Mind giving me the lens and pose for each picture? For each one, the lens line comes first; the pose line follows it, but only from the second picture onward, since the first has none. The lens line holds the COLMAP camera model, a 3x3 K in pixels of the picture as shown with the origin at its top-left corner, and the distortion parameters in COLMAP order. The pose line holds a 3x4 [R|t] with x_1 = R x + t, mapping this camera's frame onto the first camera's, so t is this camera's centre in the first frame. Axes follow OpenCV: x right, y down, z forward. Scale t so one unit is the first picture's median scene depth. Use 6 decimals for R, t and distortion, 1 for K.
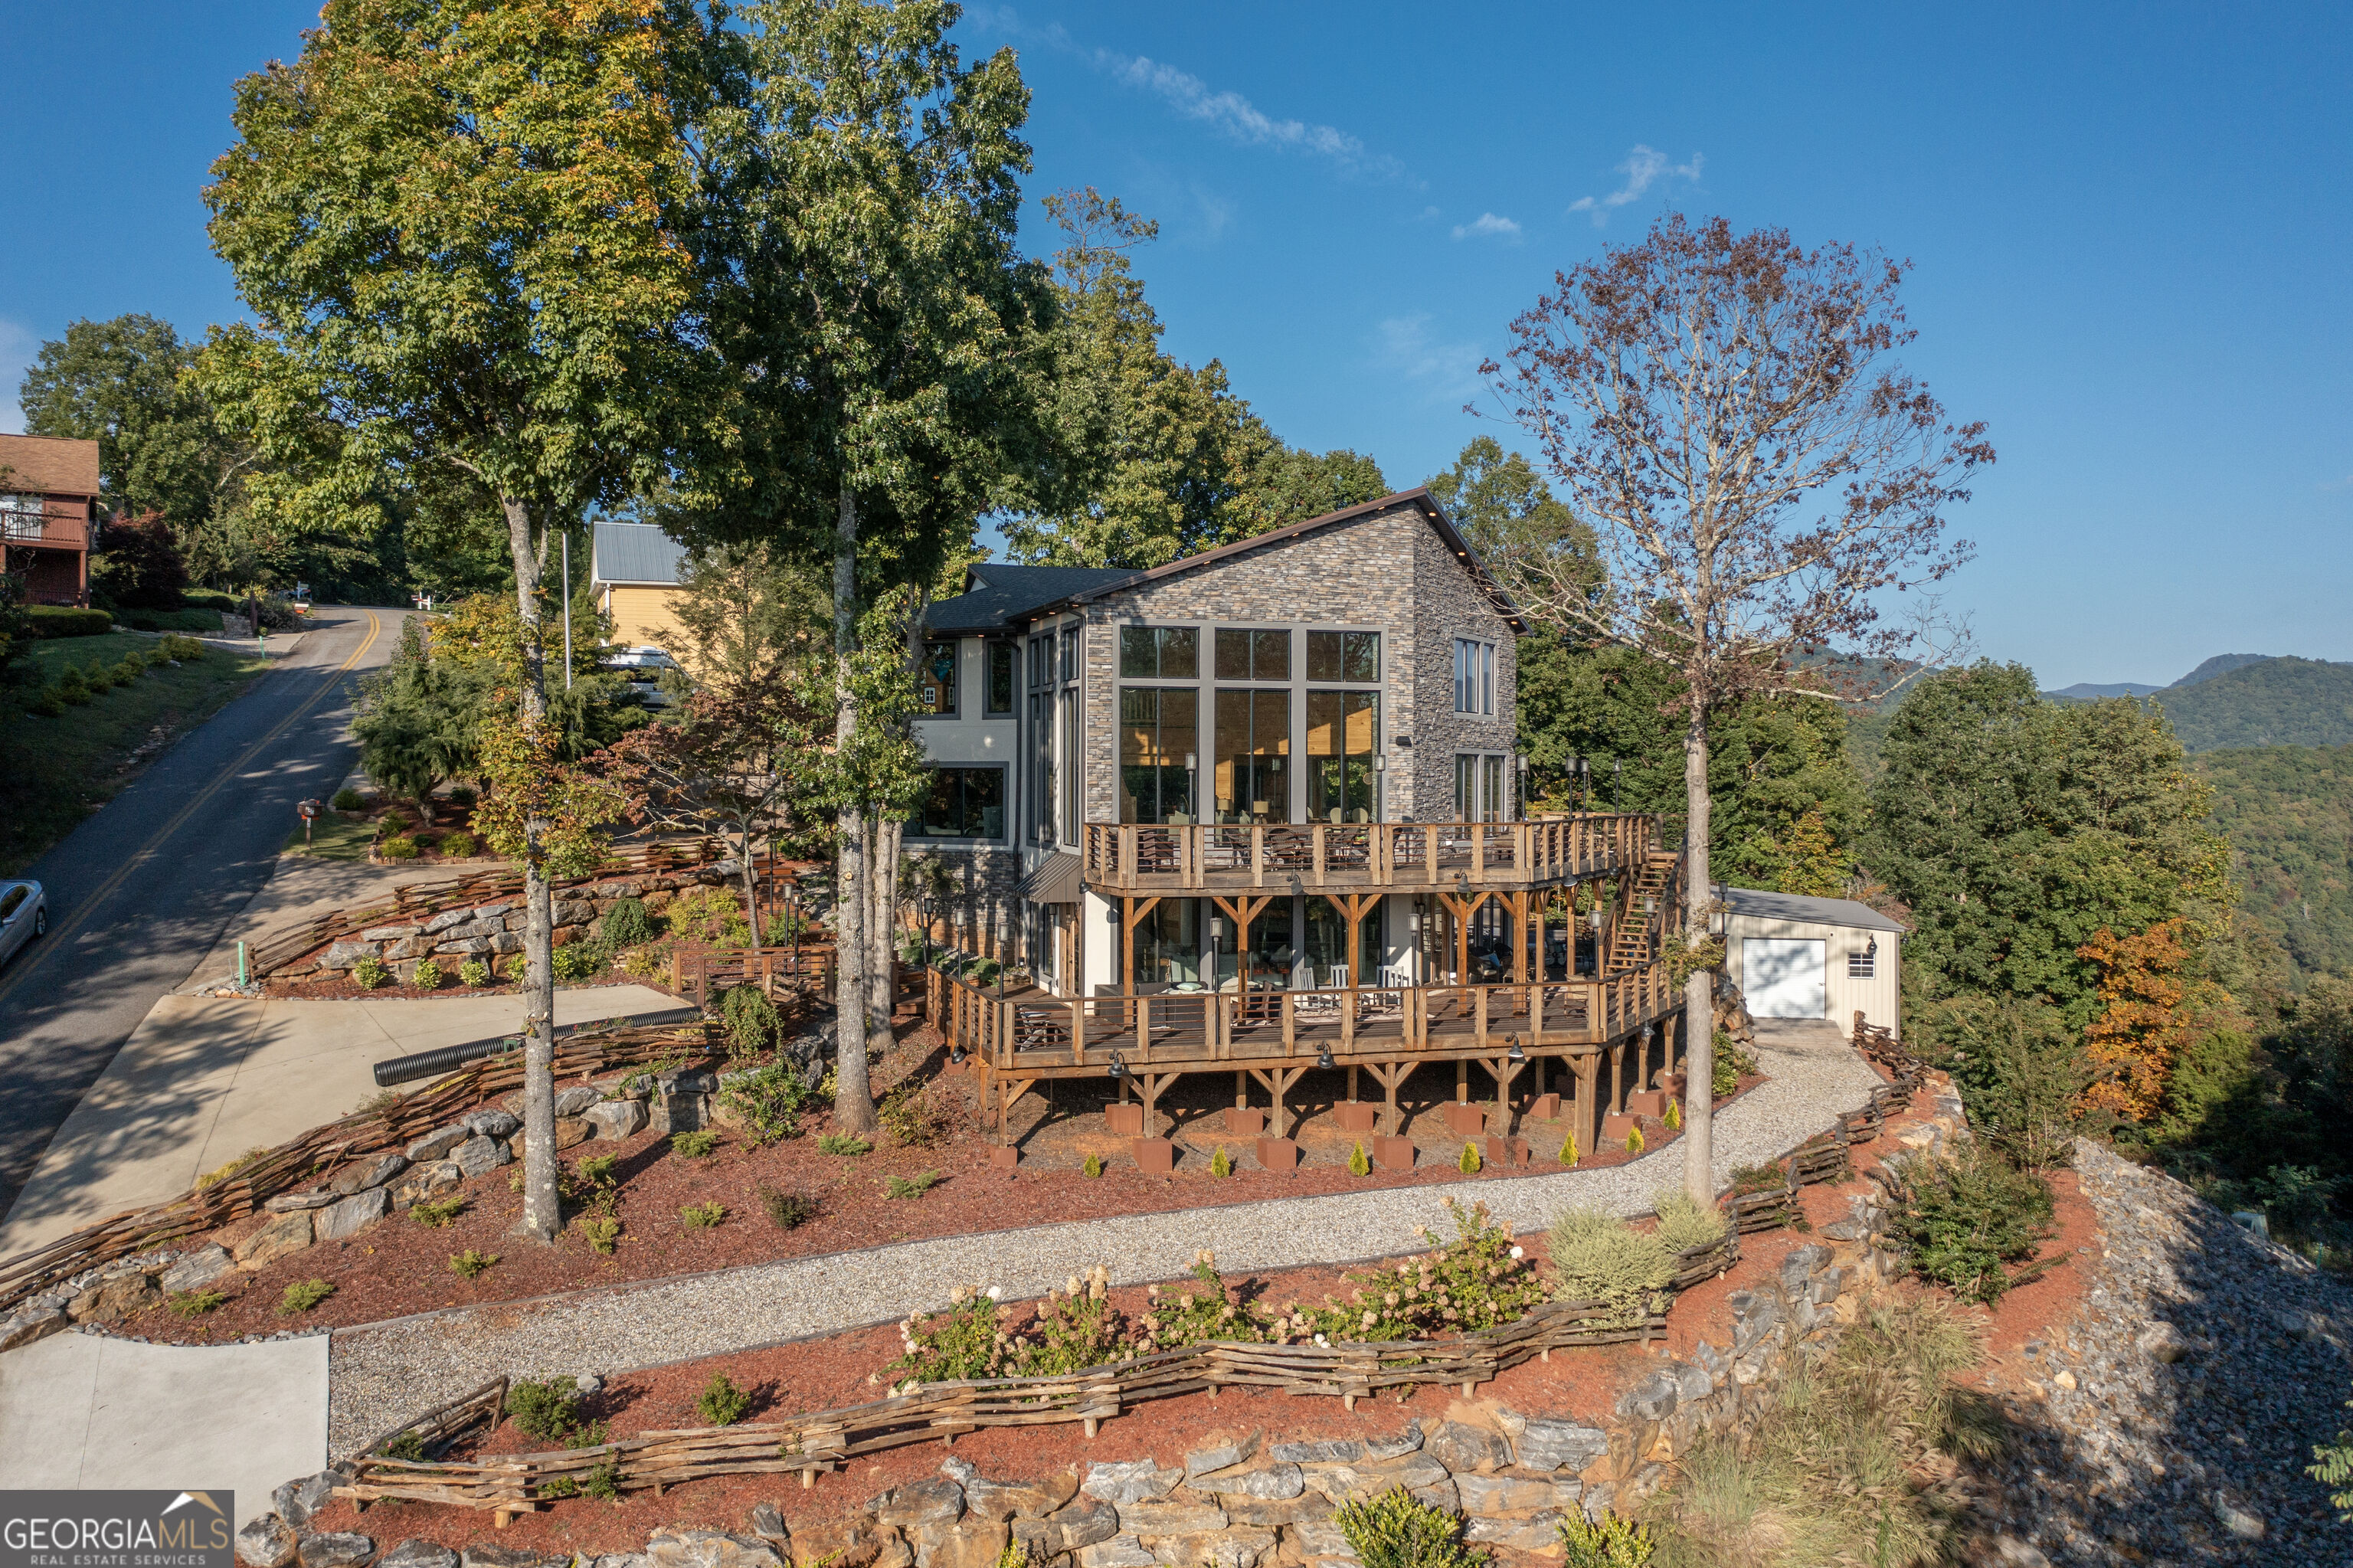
lens RADIAL K [[1854.9, 0, 1181.1], [0, 1854.9, 794.5], [0, 0, 1]] dist [-0.018594, 0.004962]
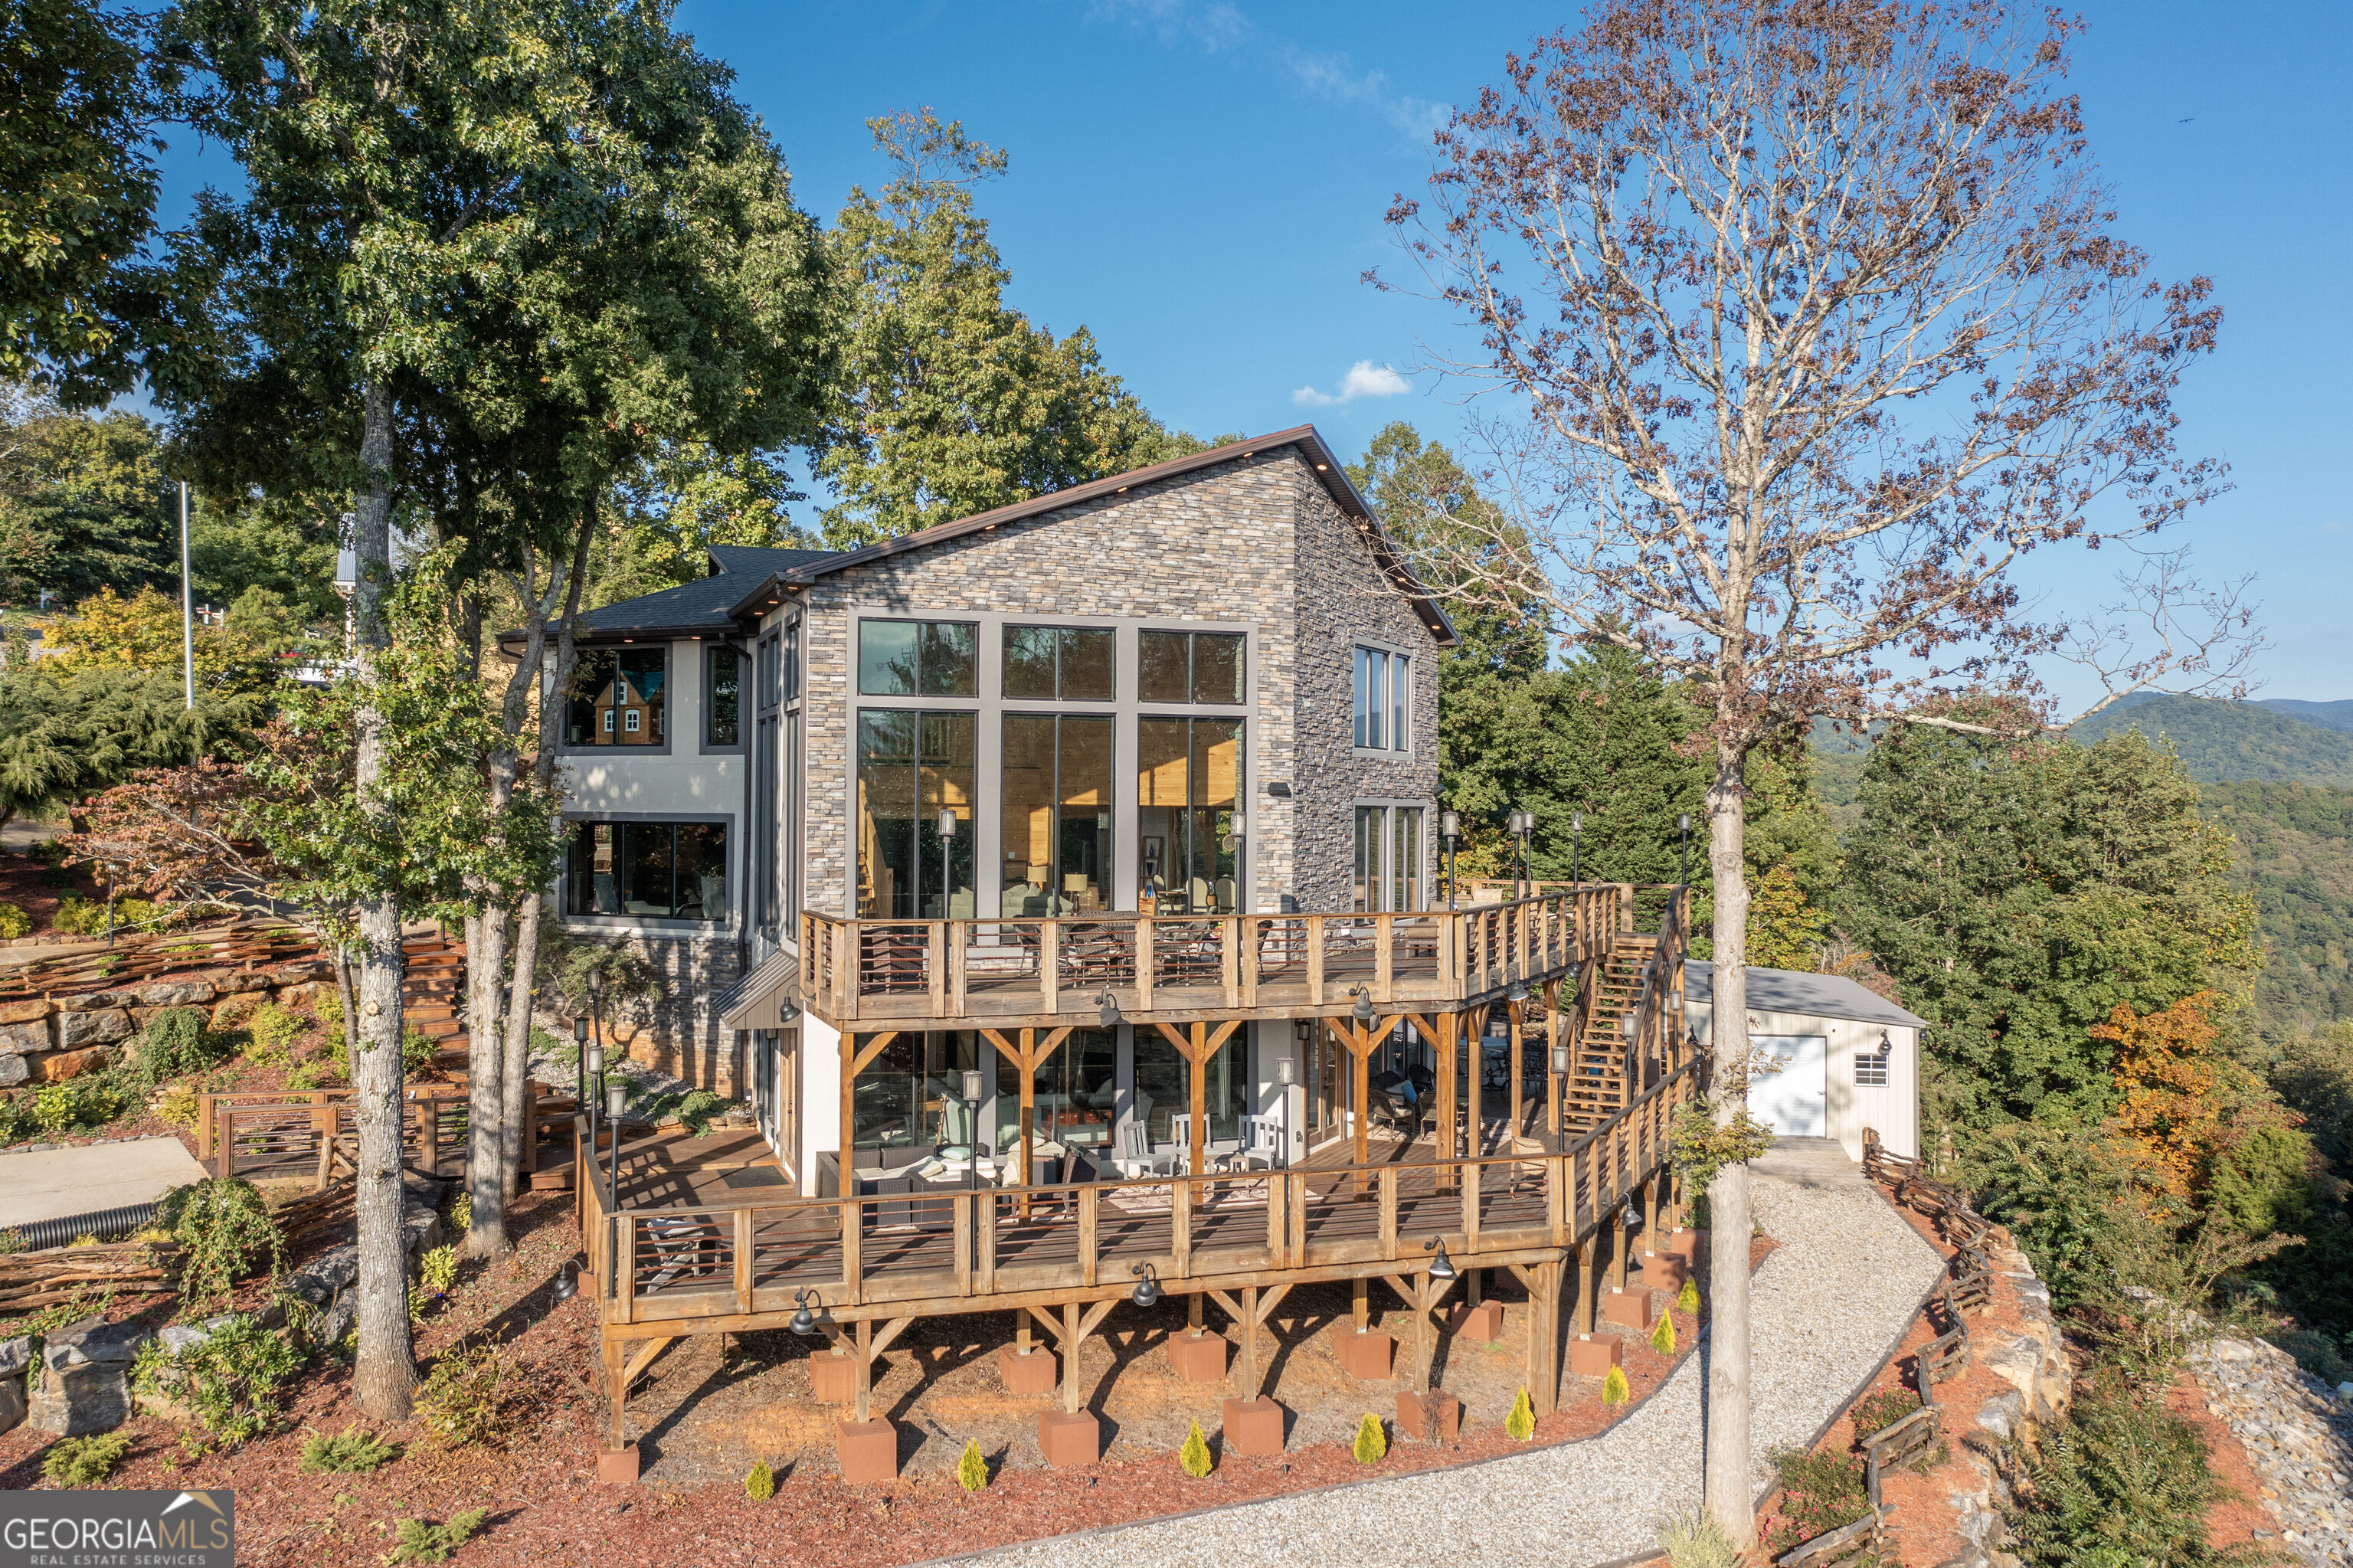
lens RADIAL K [[1837.2, 0, 1178.1], [0, 1837.2, 802.3], [0, 0, 1]] dist [-0.002107, -0.001955]
pose [[0.999145, 0.003864, 0.041164, 0.053873], [-0.003355, 0.999917, -0.012421, -0.015296], [-0.041209, 0.012273, 0.999075, 0.313848]]
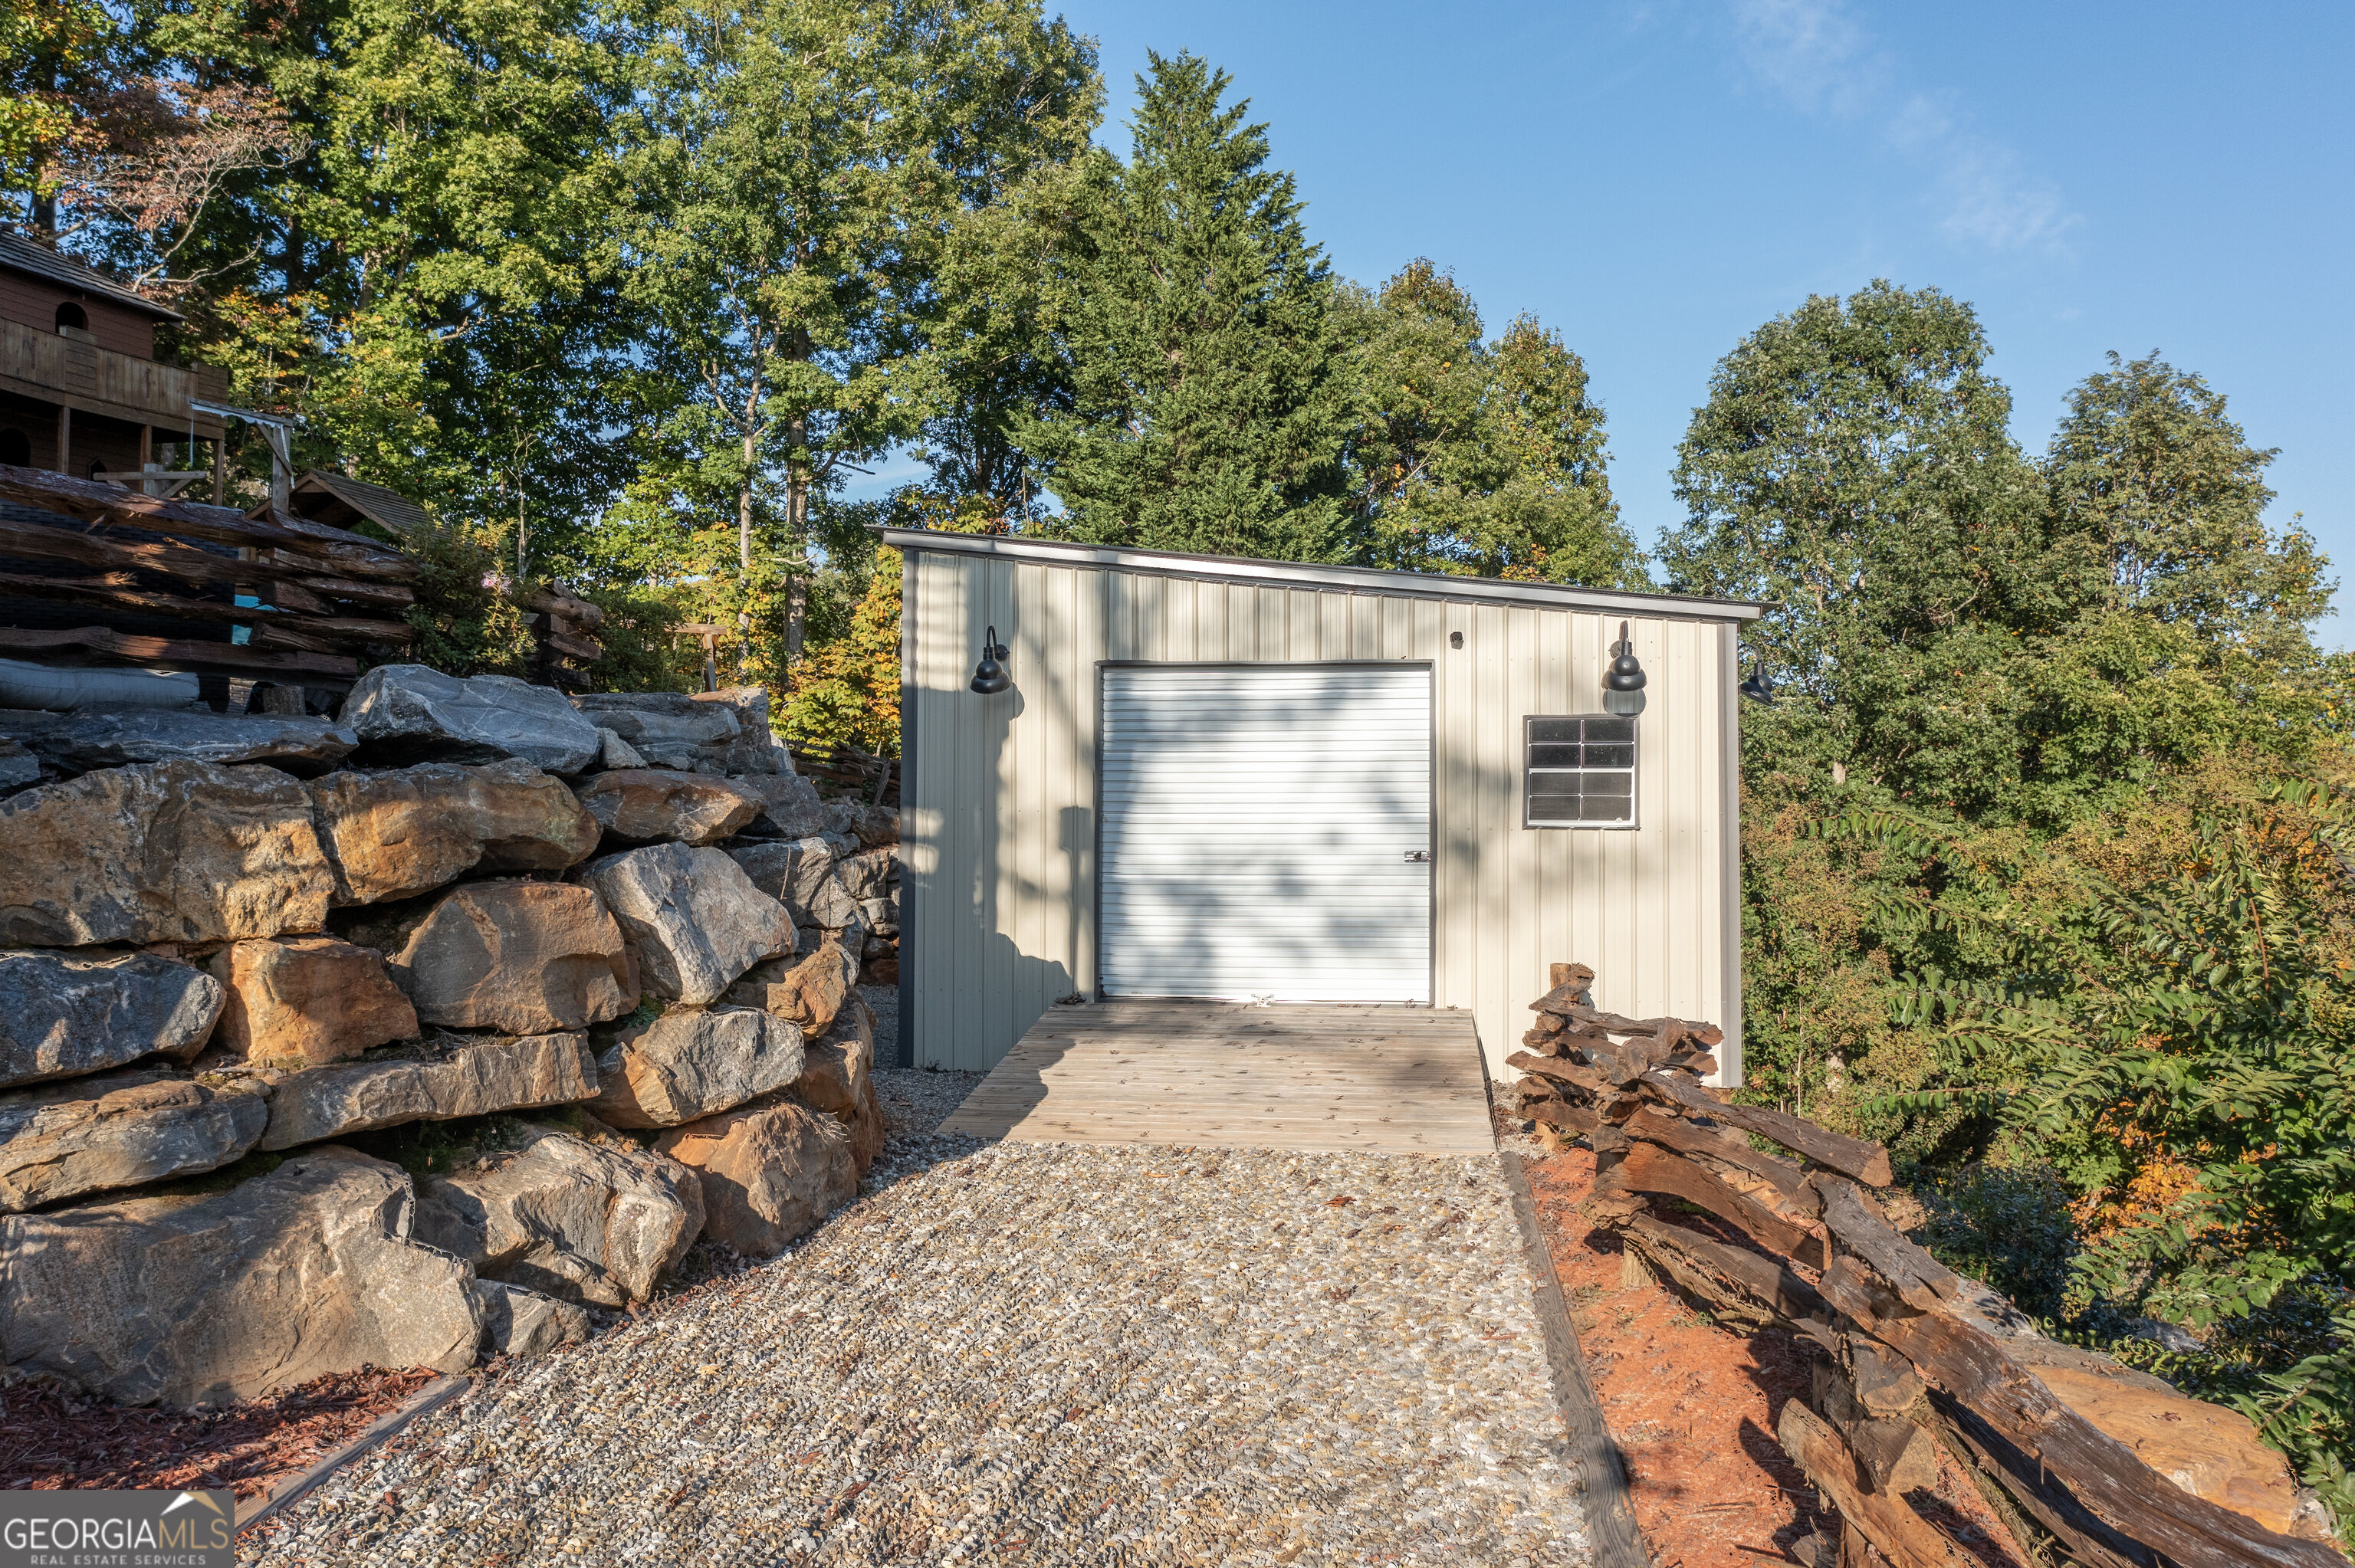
lens RADIAL K [[1884.0, 0, 1189.8], [0, 1884.0, 805.6], [0, 0, 1]] dist [-0.021957, 0.011880]
pose [[0.994371, 0.000112, 0.105956, 0.408175], [0.001328, 0.999908, -0.013518, 0.139515], [-0.105948, 0.013583, 0.994279, 1.070268]]
